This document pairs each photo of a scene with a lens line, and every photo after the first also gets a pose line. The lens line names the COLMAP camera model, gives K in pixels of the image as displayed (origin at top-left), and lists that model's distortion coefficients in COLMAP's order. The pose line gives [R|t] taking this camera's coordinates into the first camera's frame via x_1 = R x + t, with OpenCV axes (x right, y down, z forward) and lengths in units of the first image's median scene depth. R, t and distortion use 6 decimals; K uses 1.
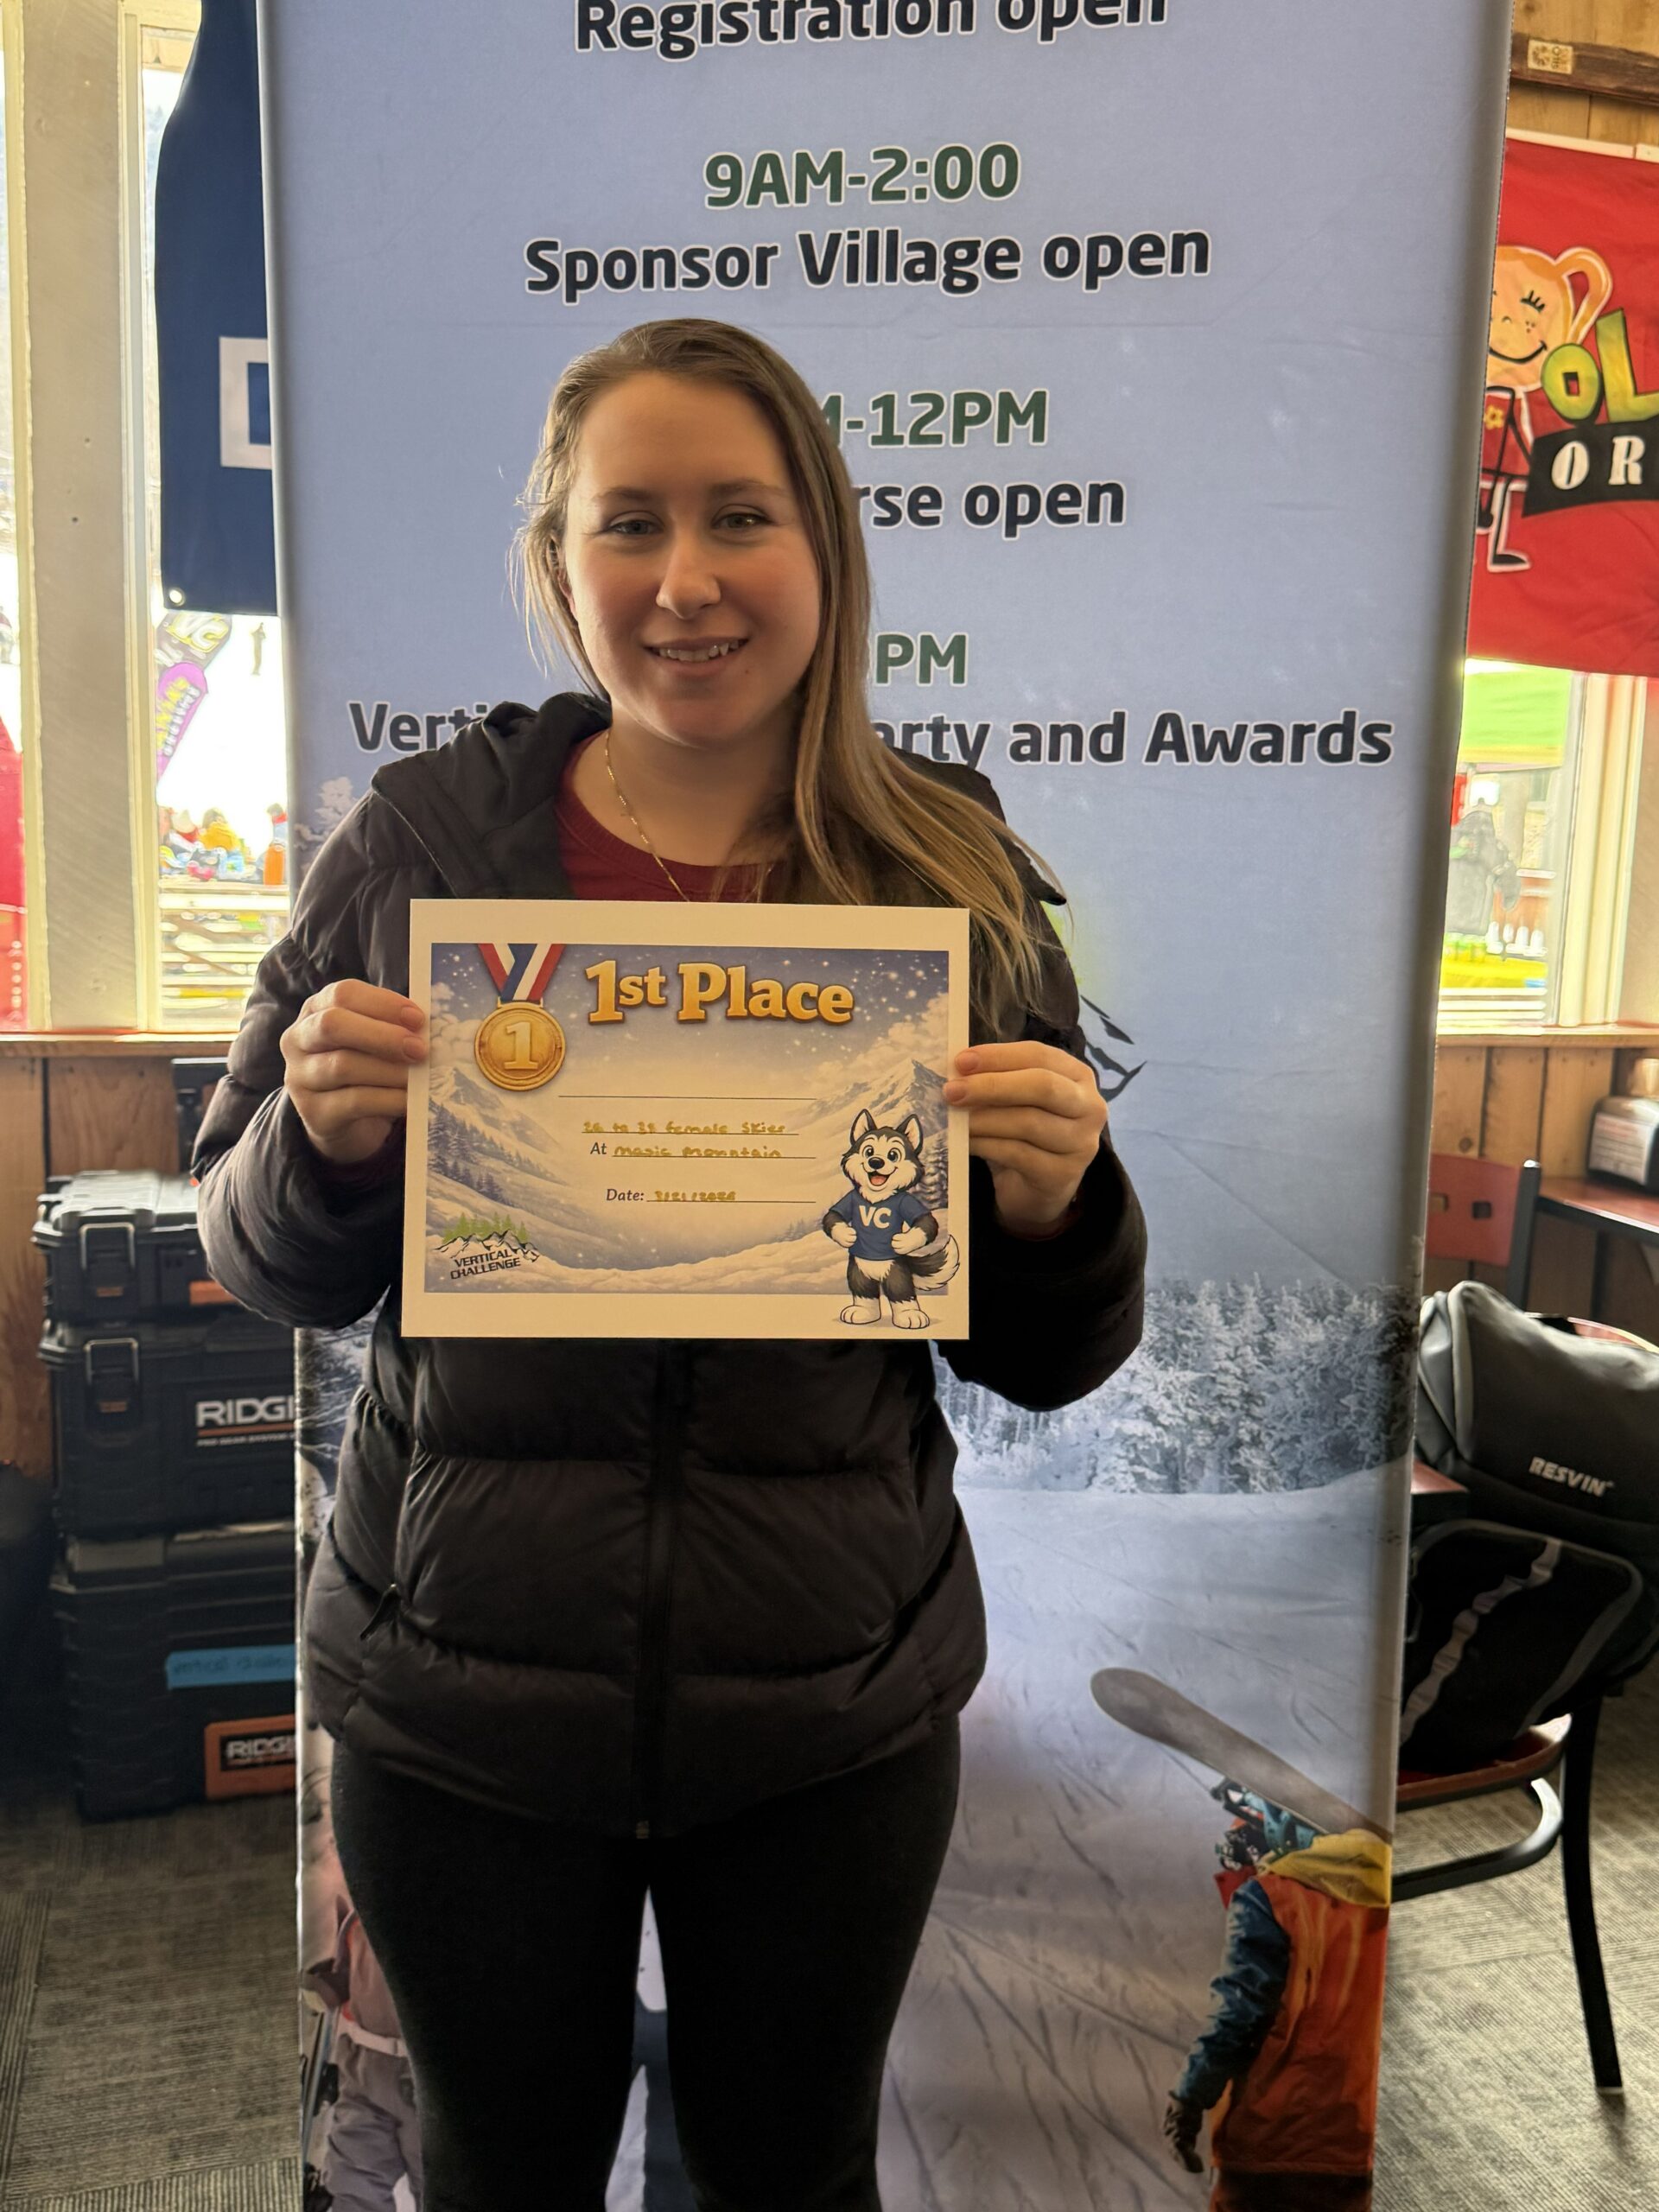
lens RADIAL K [[1987.4, 0, 812.5], [0, 1987.4, 1110.6], [0, 0, 1]] dist [0.095703, -0.189198]
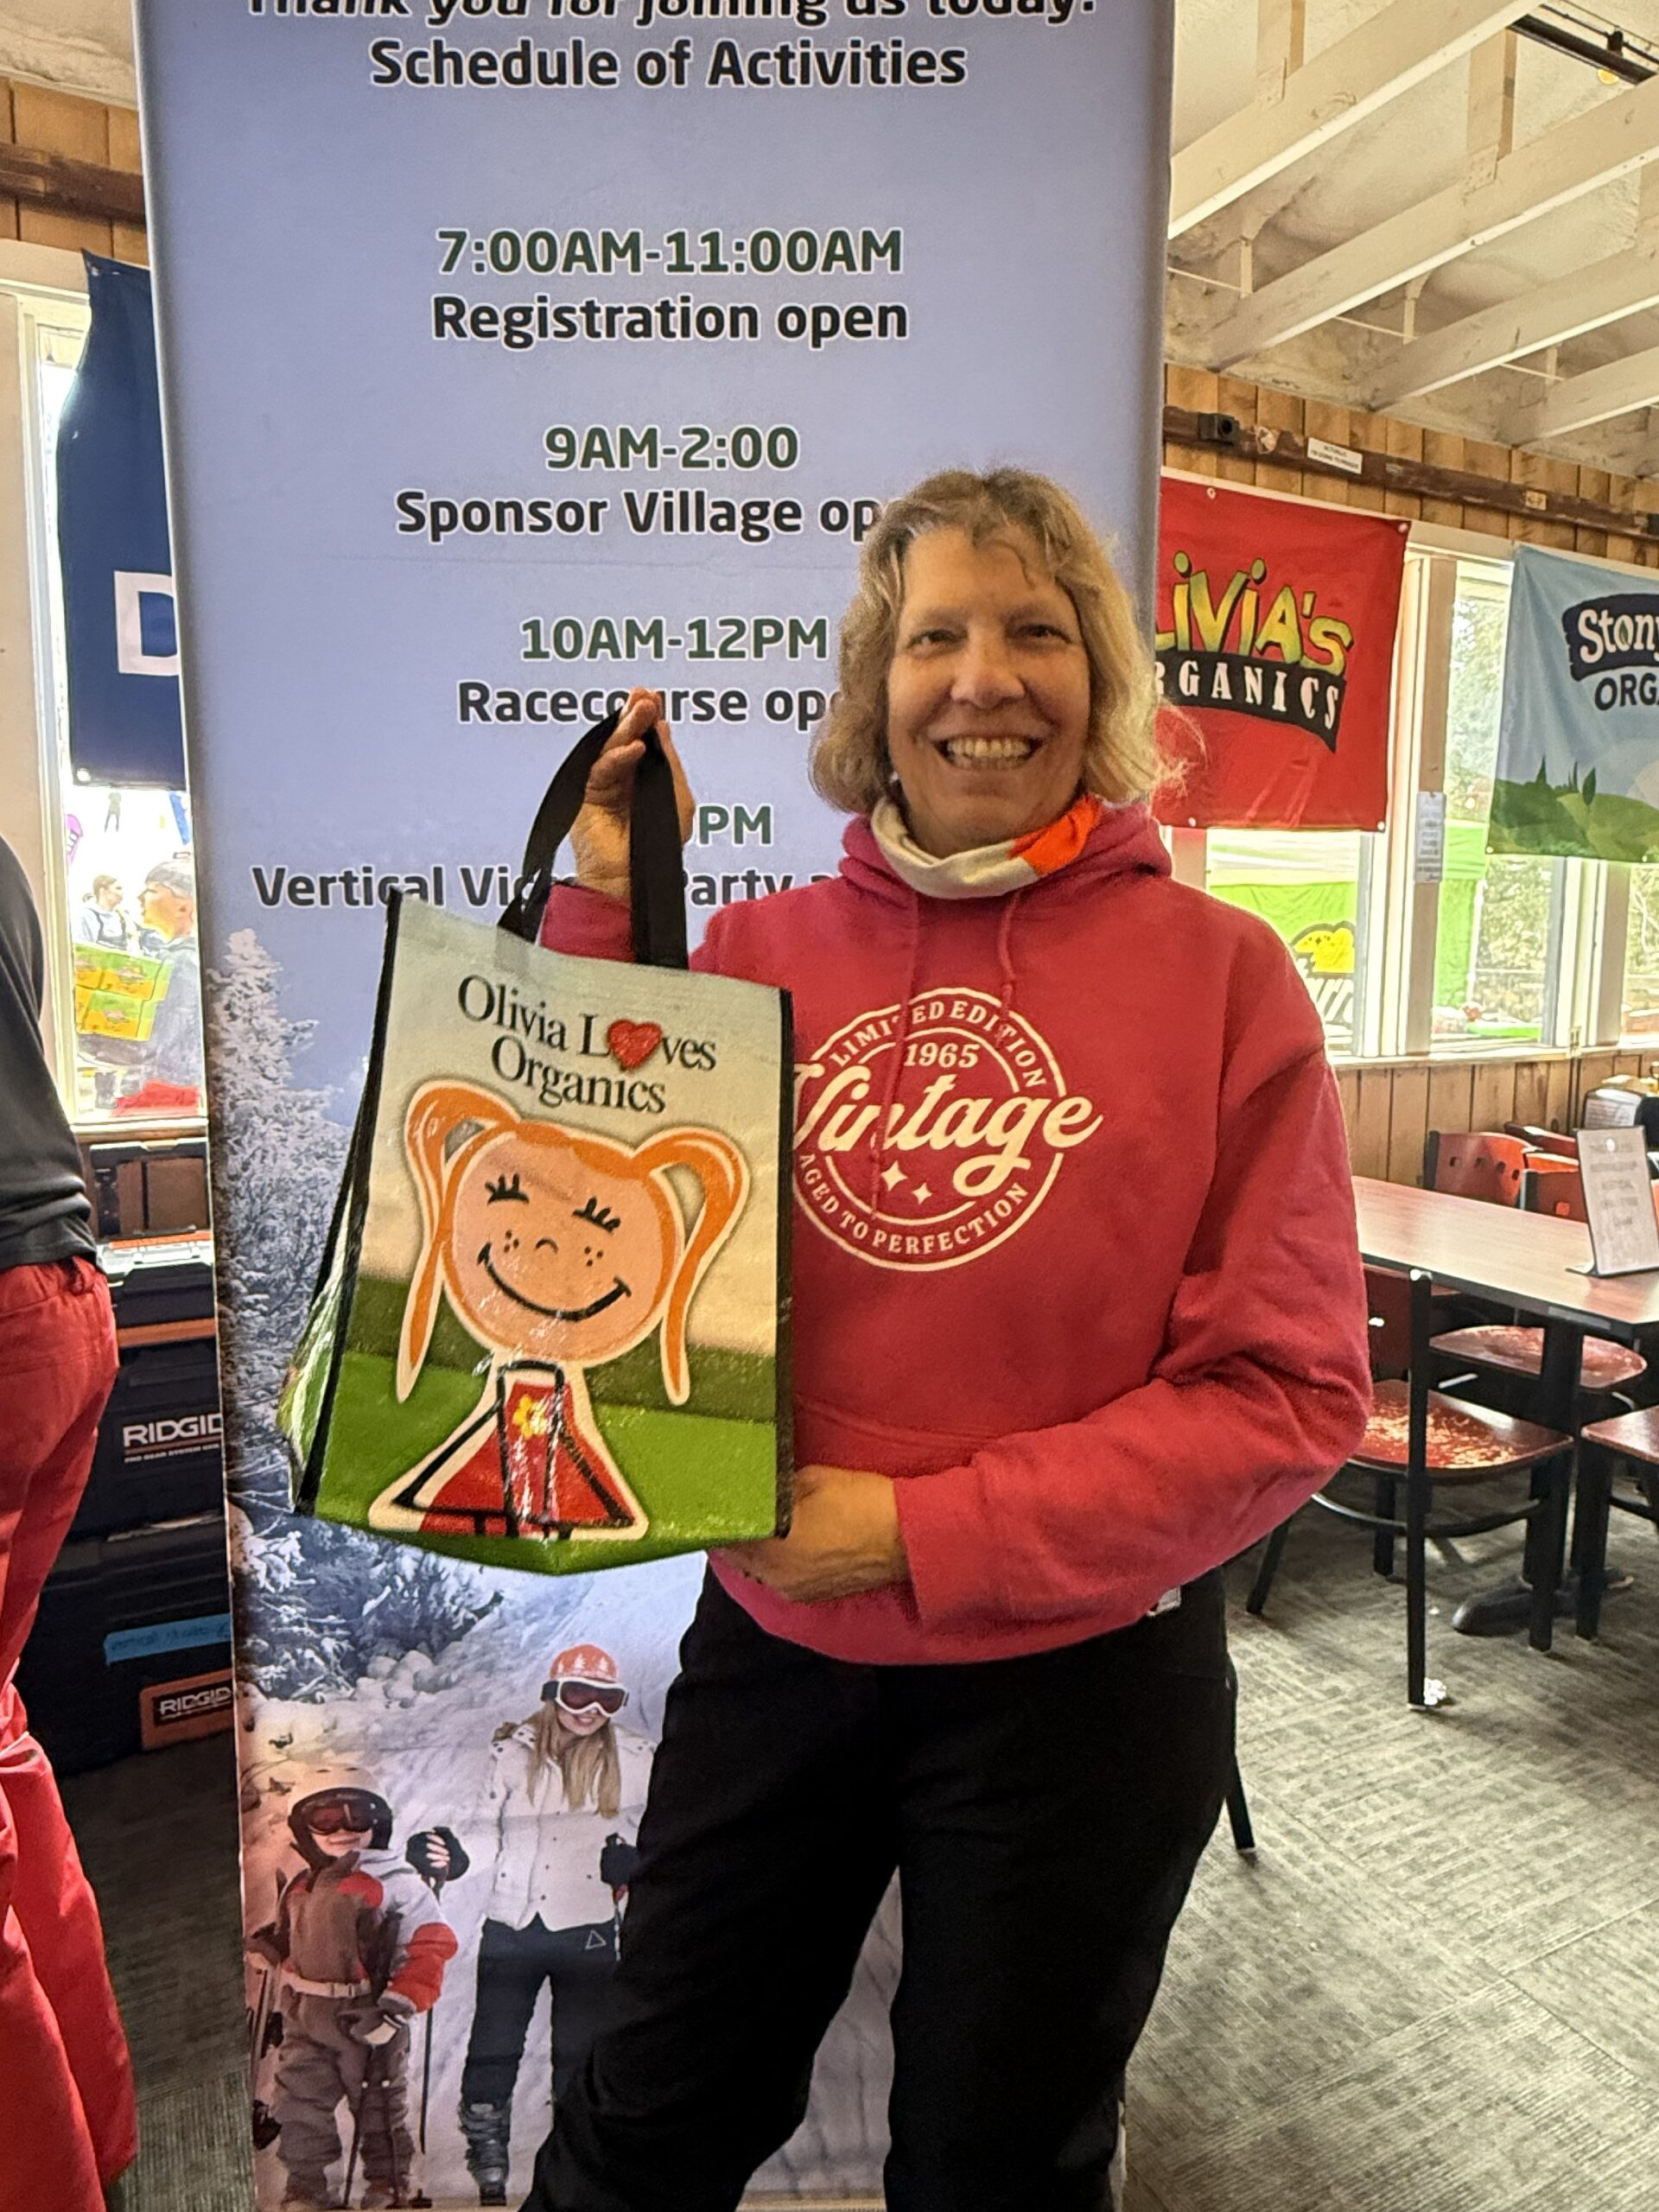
lens RADIAL K [[1406.6, 0, 828.3], [0, 1406.6, 1079.5], [0, 0, 1]] dist [-0.002568, 0.002761]
pose [[0.982620, -0.042565, 0.180685, -0.051626], [0.048398, 0.998436, -0.027999, -0.038101], [-0.179211, 0.036257, 0.983142, 0.122617]]
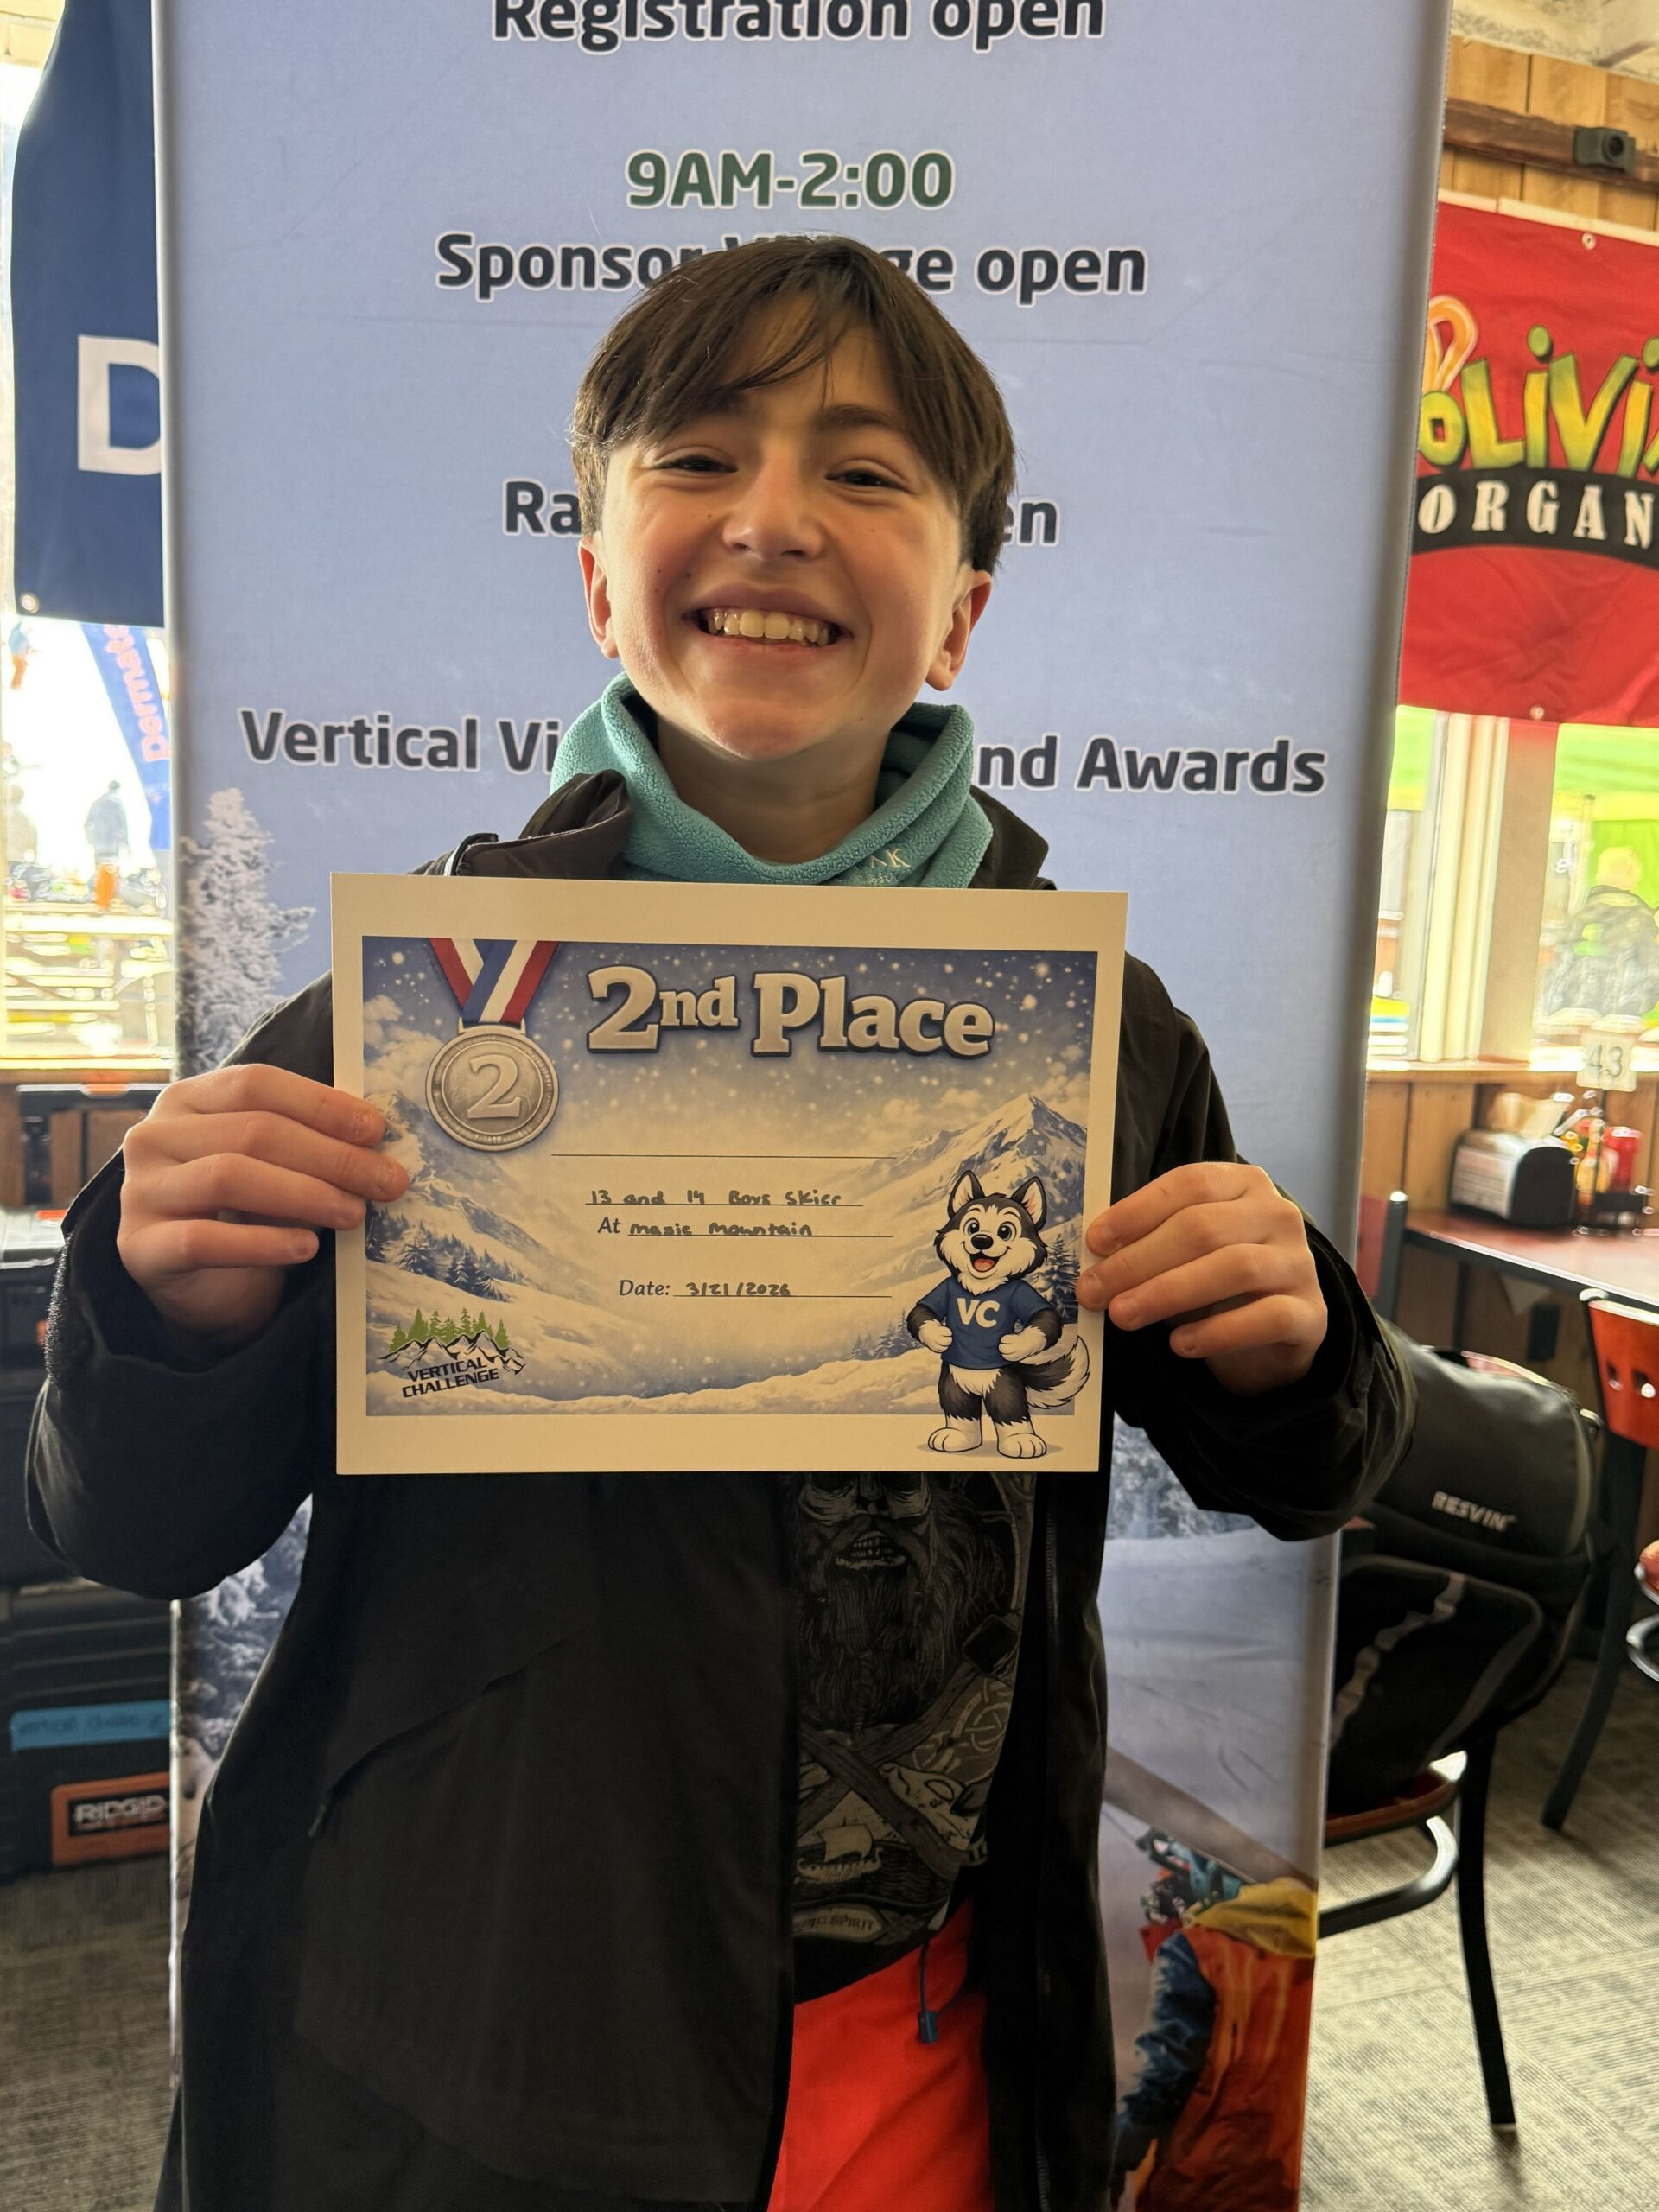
lens RADIAL K [[1987.4, 0, 815.2], [0, 1987.4, 1109.0], [0, 0, 1]] dist [0.095703, -0.189198]
pose [[0.996864, 0.004152, 0.079028, -0.035511], [-0.002886, 0.999866, -0.016128, -0.000737], [-0.079084, 0.015850, 0.996742, 0.036014]]
